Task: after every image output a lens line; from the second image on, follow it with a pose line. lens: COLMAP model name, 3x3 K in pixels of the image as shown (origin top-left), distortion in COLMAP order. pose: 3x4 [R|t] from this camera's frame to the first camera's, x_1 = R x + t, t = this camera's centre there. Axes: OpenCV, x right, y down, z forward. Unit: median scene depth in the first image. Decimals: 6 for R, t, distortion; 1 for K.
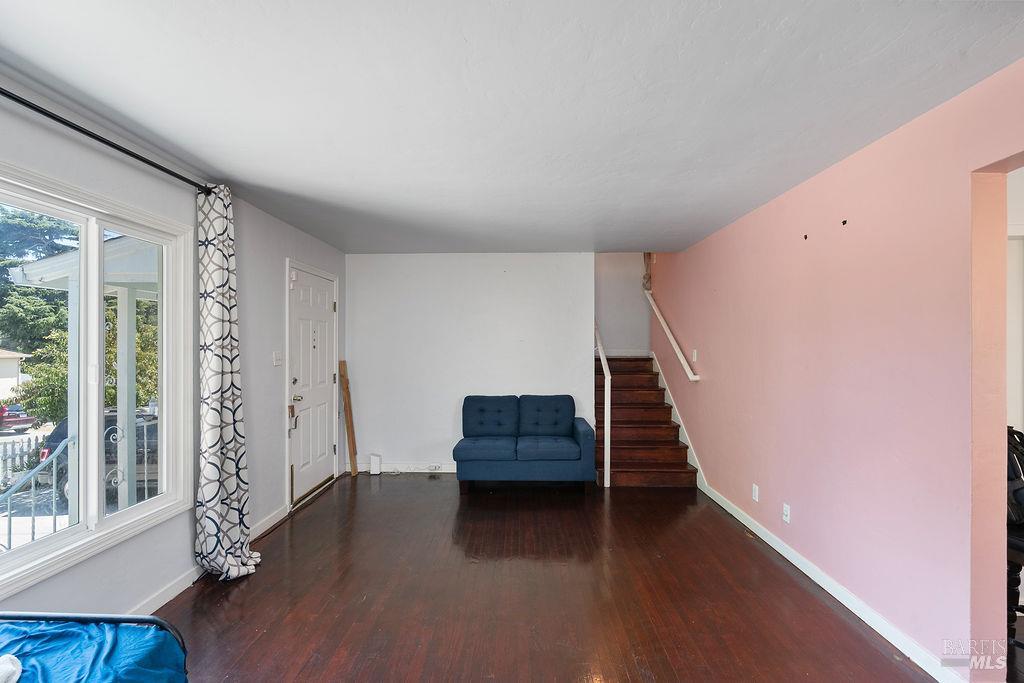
lens RADIAL K [[472.5, 0, 510.3], [0, 472.5, 339.7], [0, 0, 1]] dist [-0.000535, 0.000350]
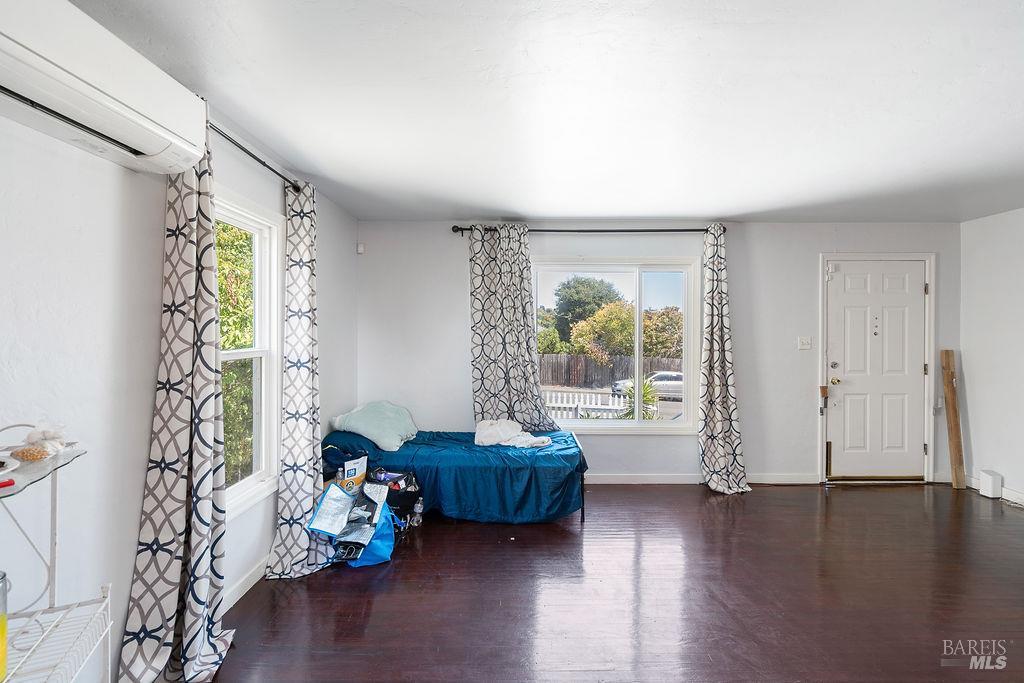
lens RADIAL K [[472.5, 0, 510.3], [0, 472.5, 339.7], [0, 0, 1]] dist [-0.000535, 0.000350]
pose [[0.008566, 0.007388, -0.999936, 0.633004], [0.008787, 0.999934, 0.007463, 0.014944], [0.999925, -0.008850, 0.008501, 0.254897]]
